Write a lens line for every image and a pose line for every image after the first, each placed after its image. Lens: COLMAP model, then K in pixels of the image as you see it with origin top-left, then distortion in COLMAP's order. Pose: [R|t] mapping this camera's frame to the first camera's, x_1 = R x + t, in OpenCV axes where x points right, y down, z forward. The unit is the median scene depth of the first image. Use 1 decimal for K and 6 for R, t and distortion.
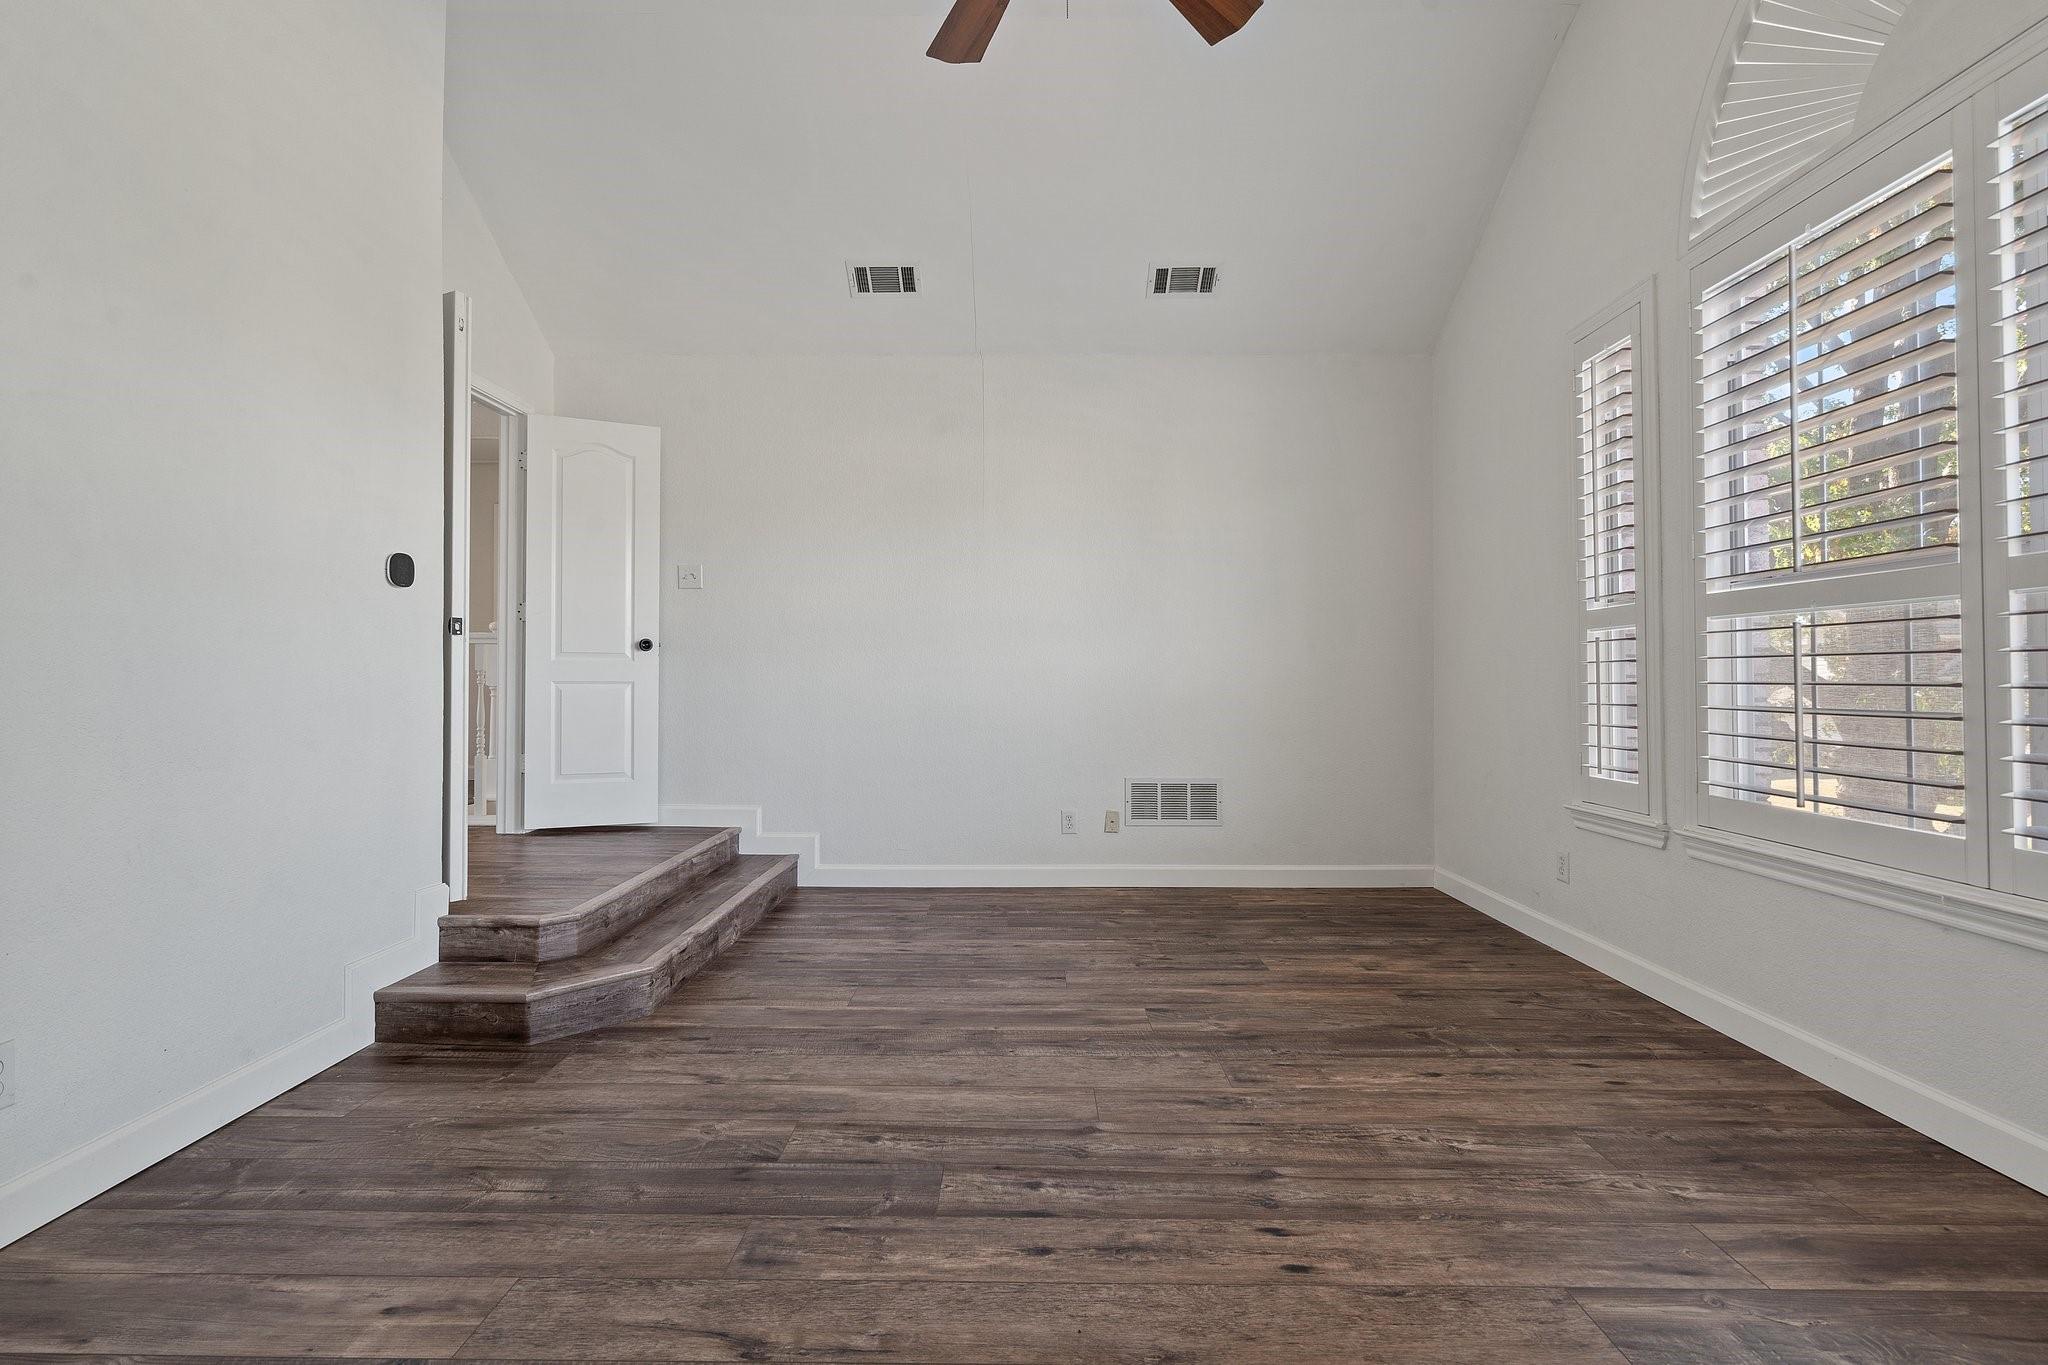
lens RADIAL K [[955.6, 0, 1017.3], [0, 955.6, 680.3], [0, 0, 1]] dist [-0.004636, 0.000033]
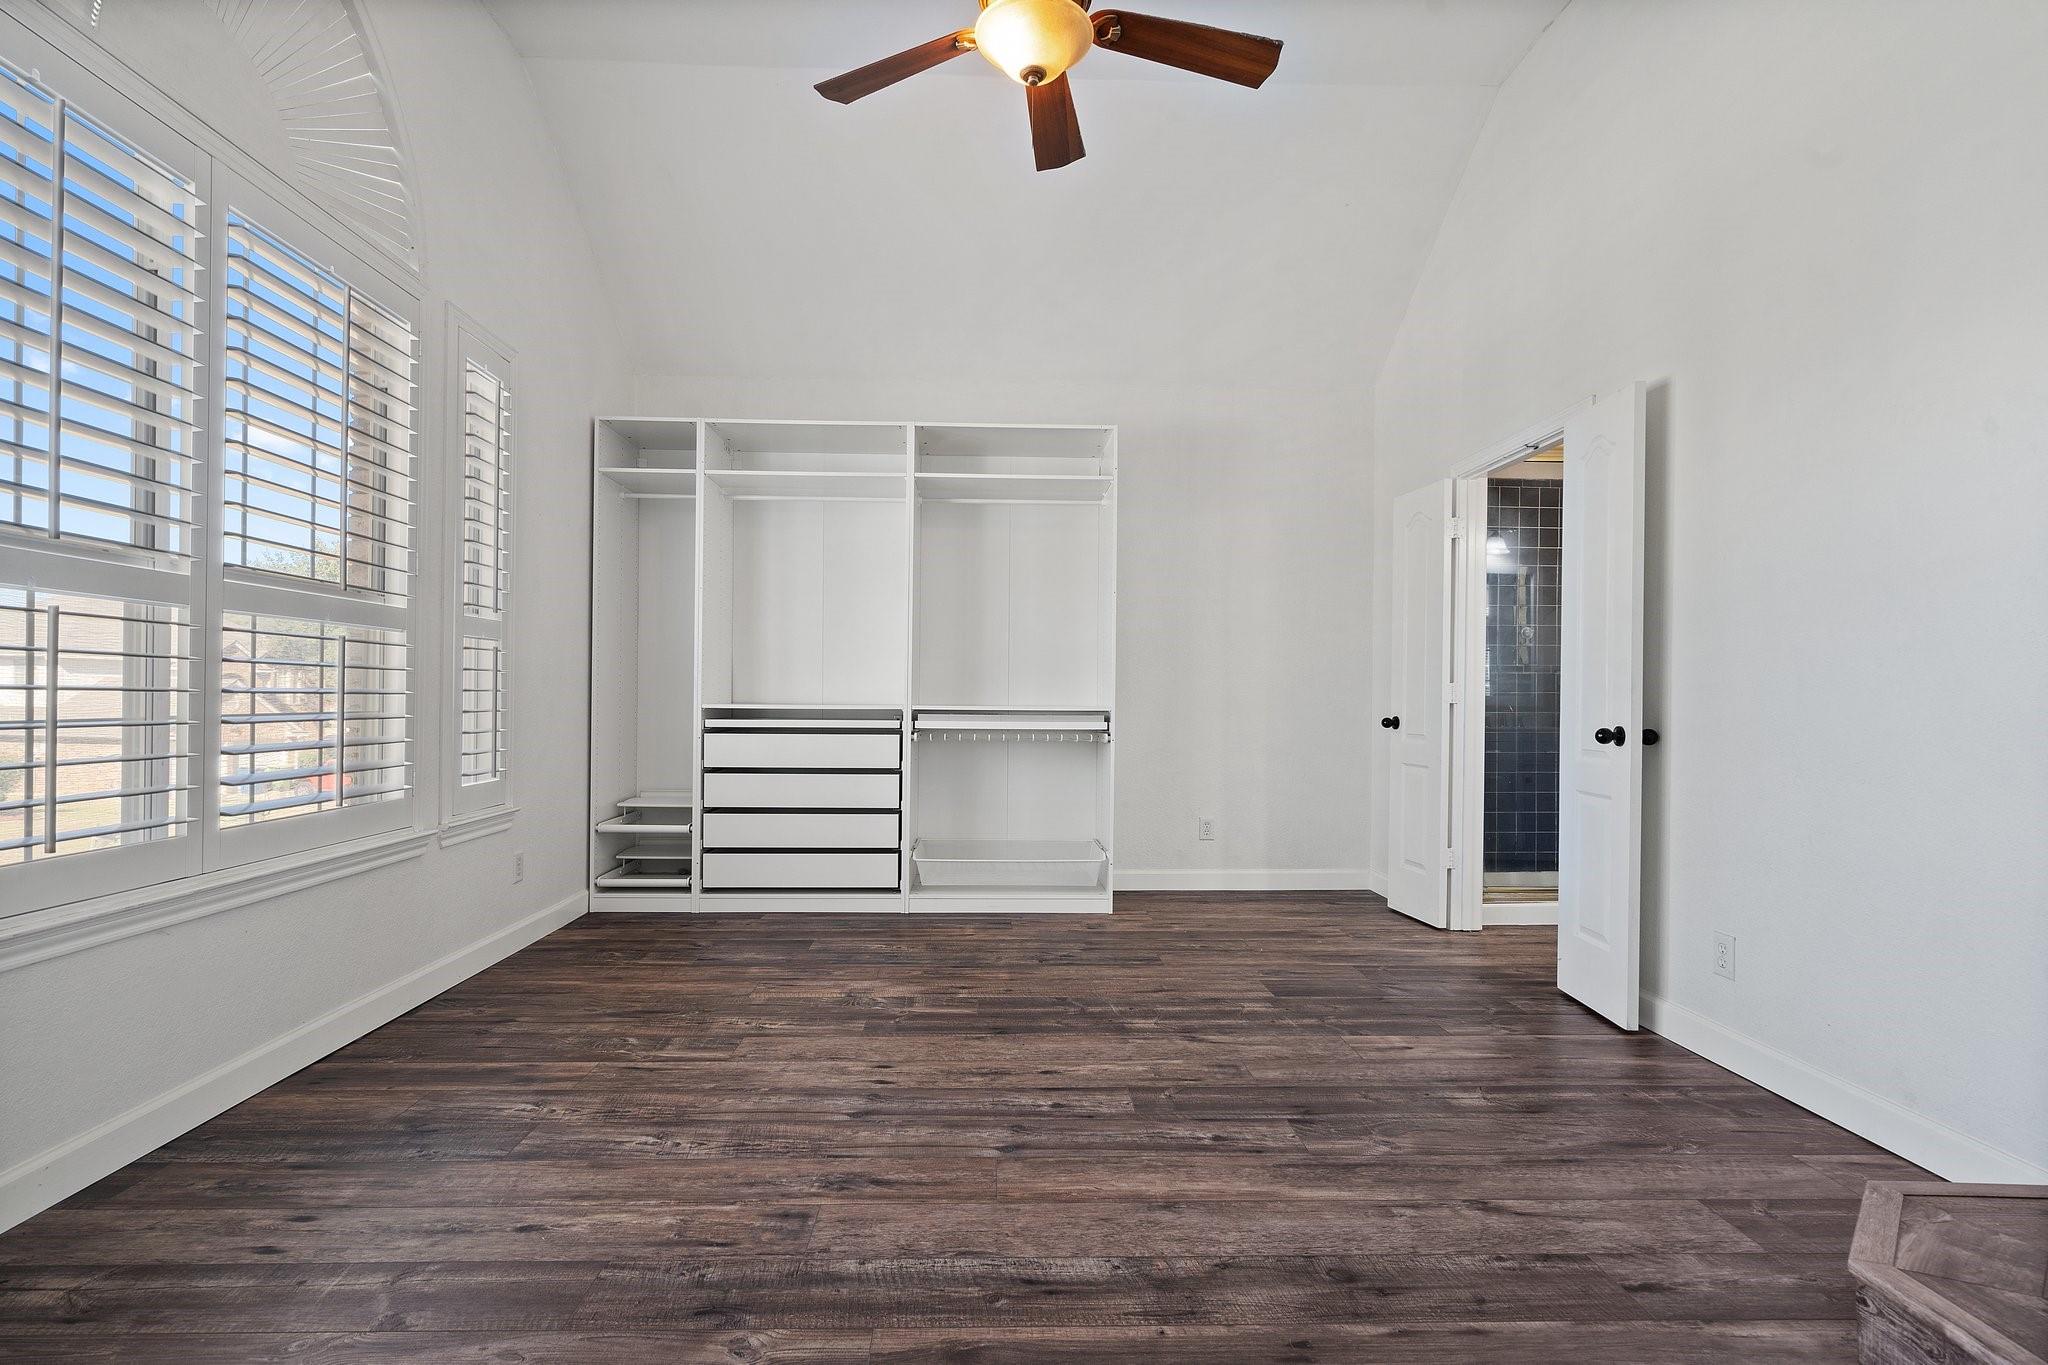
lens RADIAL K [[990.4, 0, 1019.0], [0, 990.4, 687.5], [0, 0, 1]] dist [0.003682, 0.000367]
pose [[-0.999154, -0.007132, -0.040514, 0.114360], [-0.006738, 0.999929, -0.009862, 0.006909], [0.040581, -0.009581, -0.999130, 2.132962]]
